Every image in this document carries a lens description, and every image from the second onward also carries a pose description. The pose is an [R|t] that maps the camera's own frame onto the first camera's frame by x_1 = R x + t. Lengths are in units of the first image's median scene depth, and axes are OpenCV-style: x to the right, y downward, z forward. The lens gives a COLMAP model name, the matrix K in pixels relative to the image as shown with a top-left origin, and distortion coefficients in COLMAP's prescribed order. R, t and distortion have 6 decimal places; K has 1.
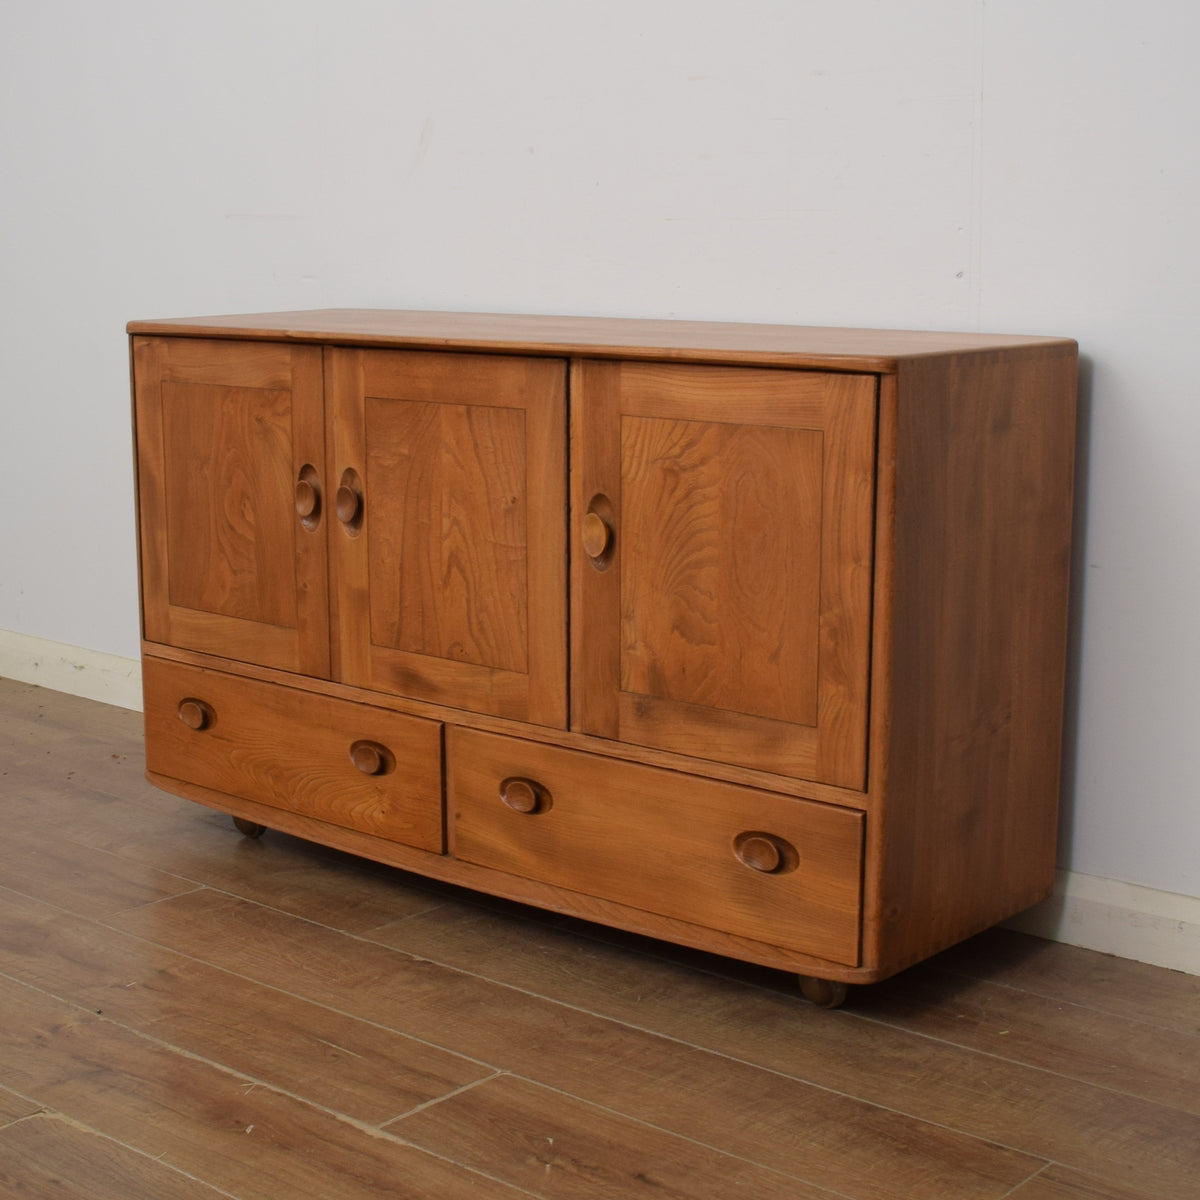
lens RADIAL K [[2056.5, 0, 555.0], [0, 2056.5, 631.6], [0, 0, 1]] dist [-0.090951, 0.000000]
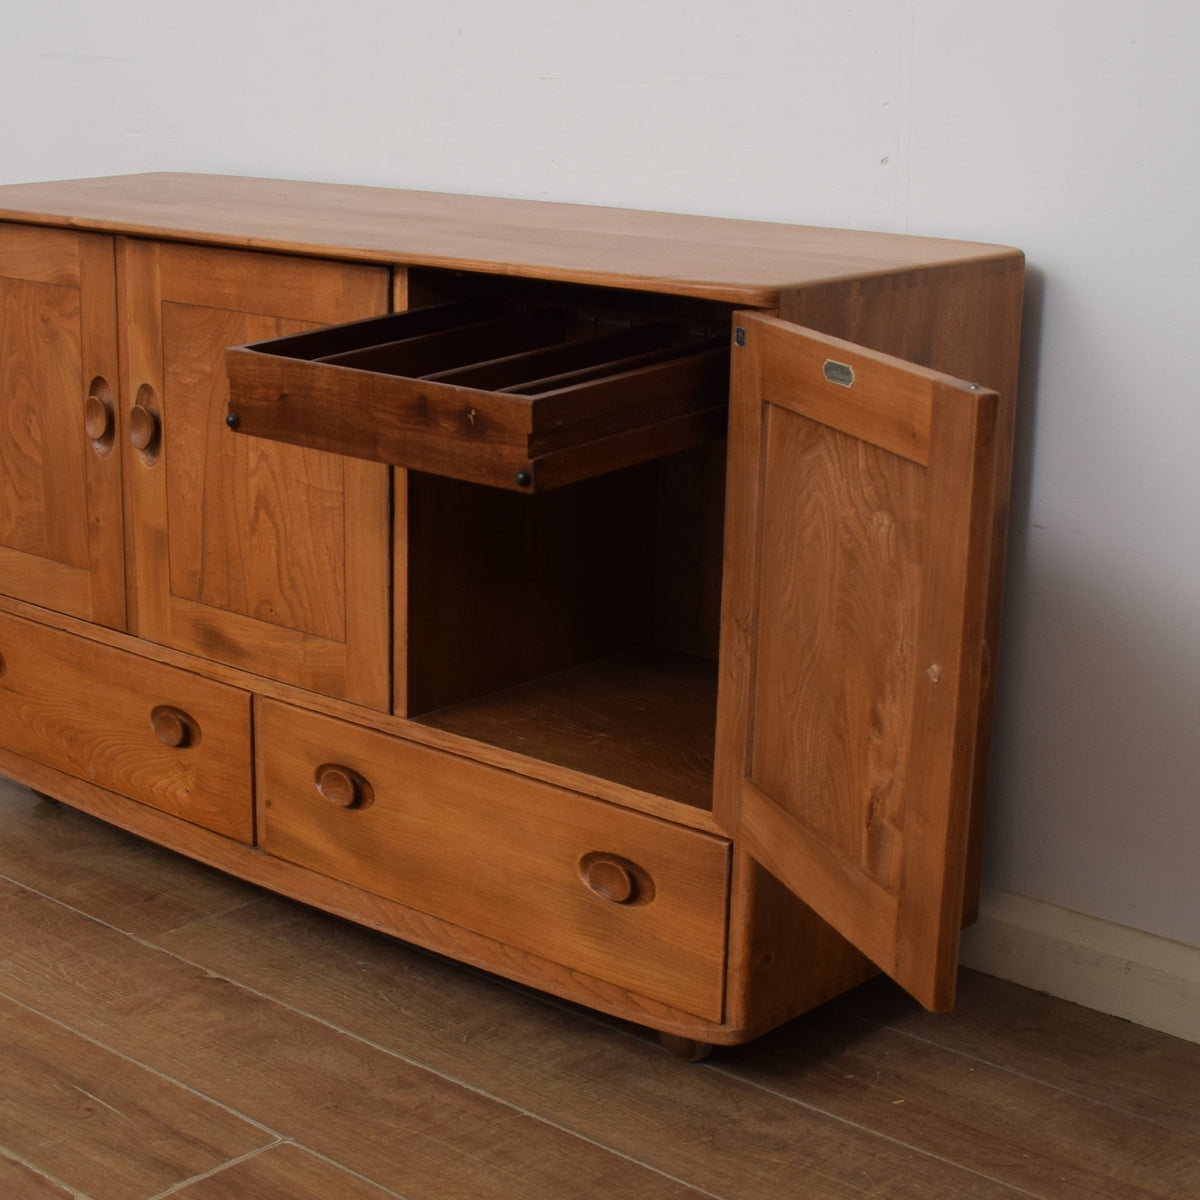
lens RADIAL K [[2250.7, 0, 424.4], [0, 2250.7, 630.5], [0, 0, 1]] dist [-0.082105, 0.000000]
pose [[0.998727, 0.020867, -0.045913, 0.063487], [-0.017295, 0.996891, 0.076874, -0.057797], [0.047375, -0.075982, 0.995983, 0.099811]]
